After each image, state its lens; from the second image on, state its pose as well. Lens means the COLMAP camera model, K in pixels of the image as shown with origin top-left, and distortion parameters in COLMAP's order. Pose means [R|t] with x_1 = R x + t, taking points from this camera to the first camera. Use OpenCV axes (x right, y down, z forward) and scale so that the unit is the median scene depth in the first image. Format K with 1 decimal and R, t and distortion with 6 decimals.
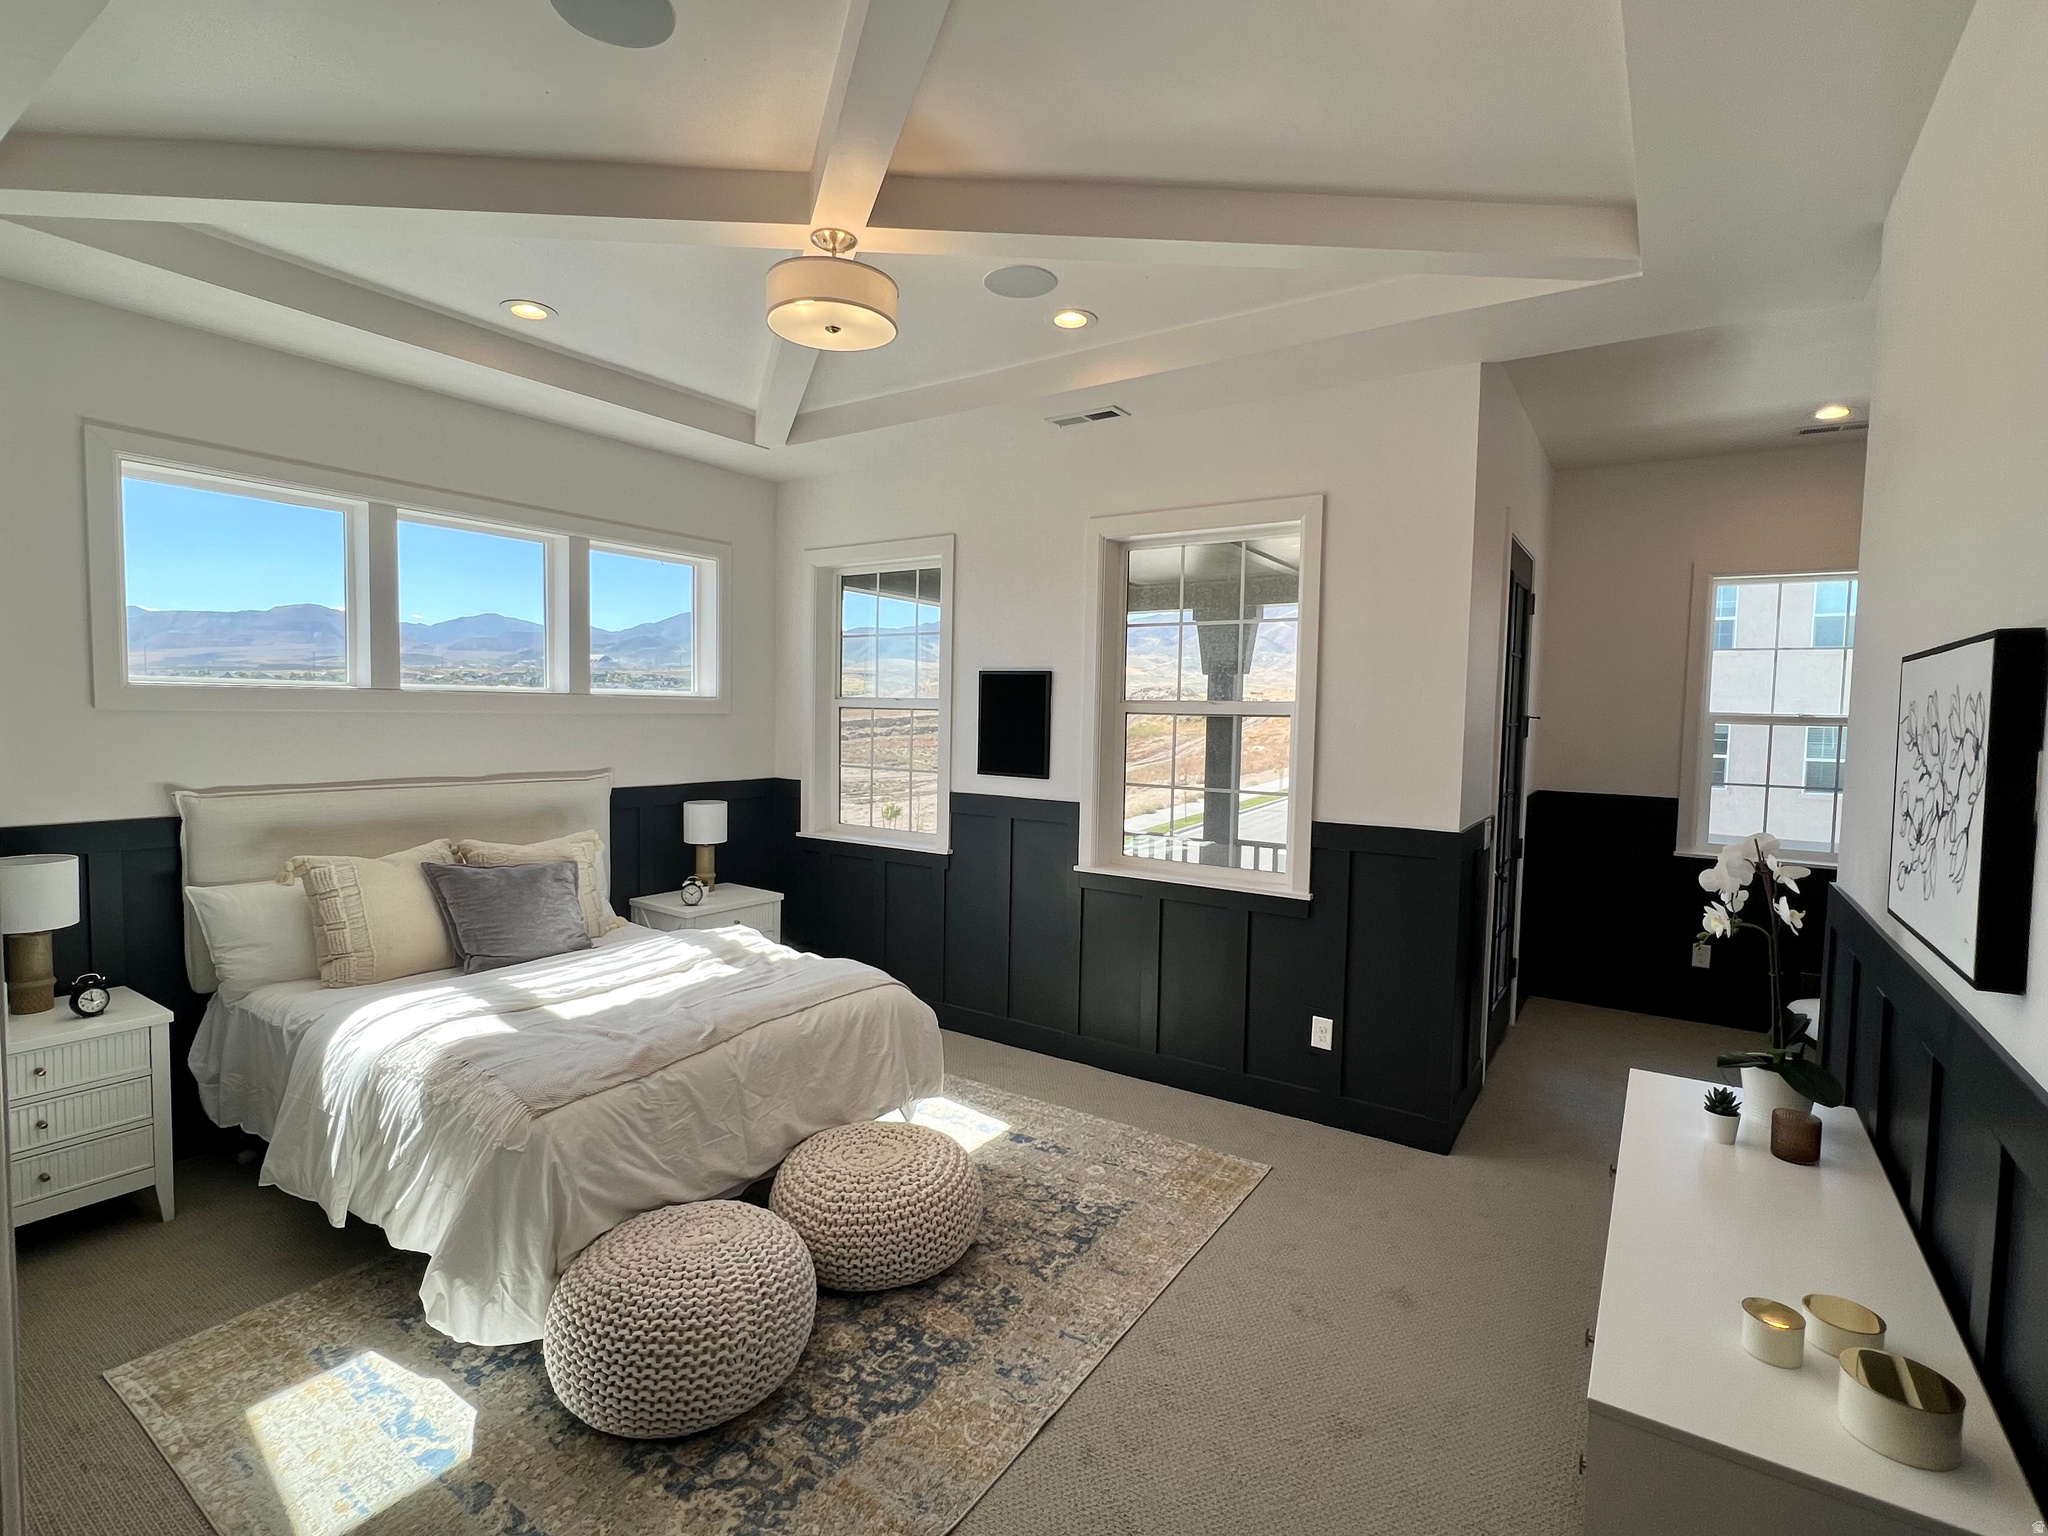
lens RADIAL K [[965.1, 0, 1011.8], [0, 965.1, 763.4], [0, 0, 1]] dist [-0.004724, -0.000612]
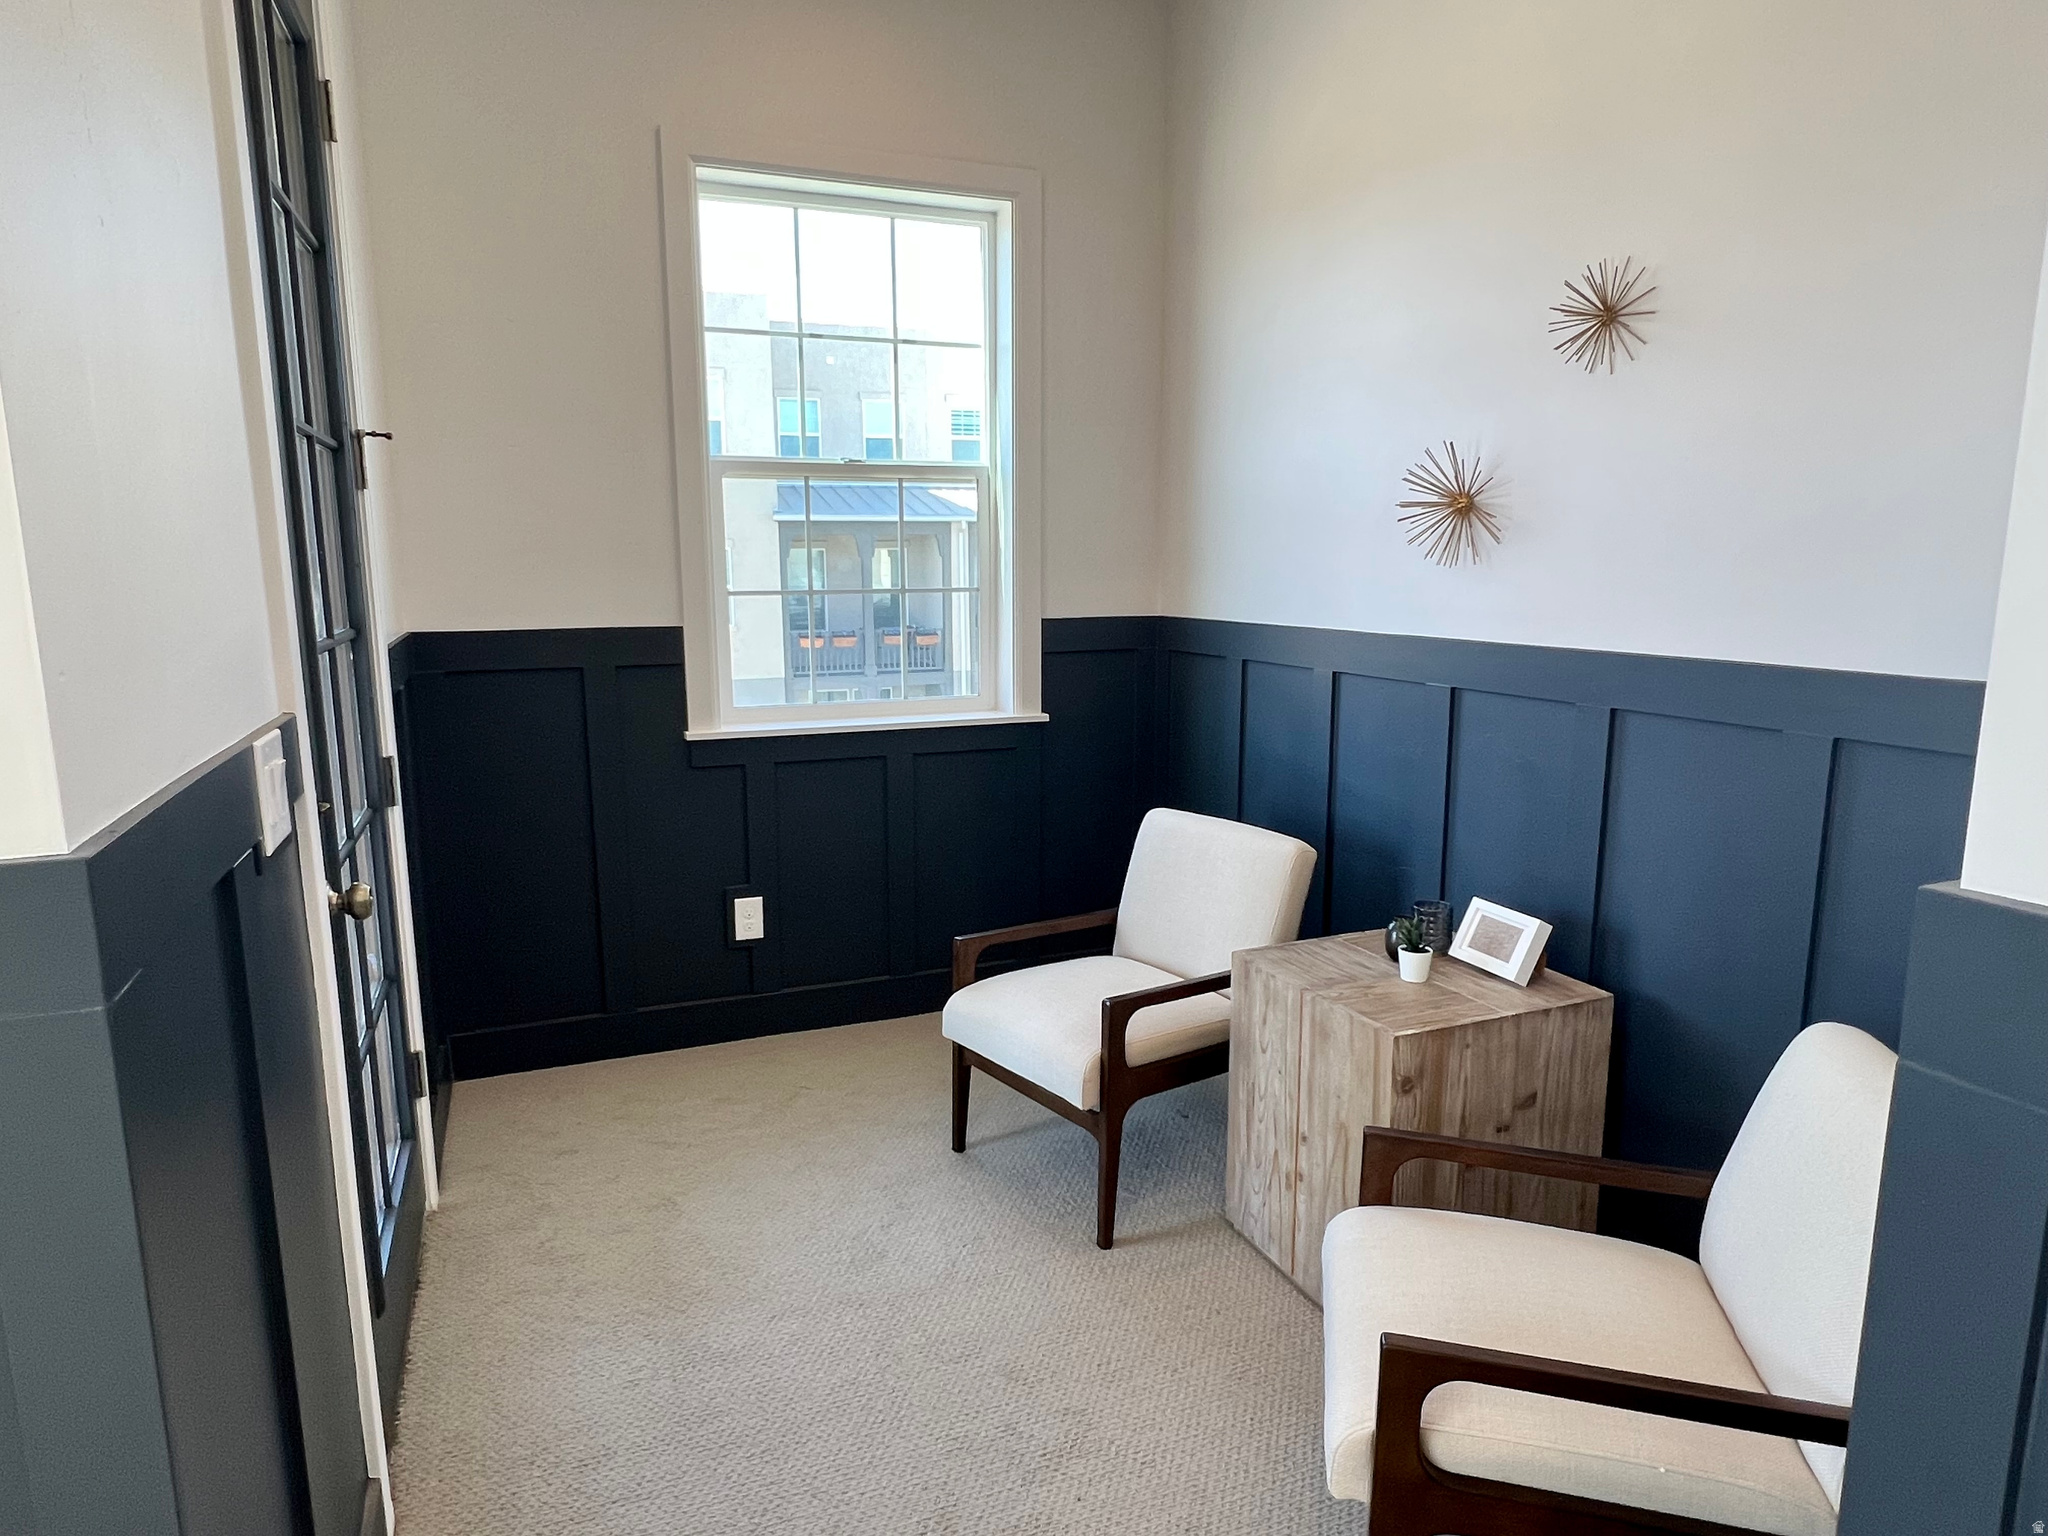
lens RADIAL K [[1223.0, 0, 1024.0], [0, 1223.0, 768.0], [0, 0, 1]] dist [-0.003807, -0.001323]
pose [[0.552727, -0.164345, 0.816997, 0.266658], [0.066721, 0.985942, 0.153191, 0.023501], [-0.830687, -0.030162, 0.555921, 0.511772]]
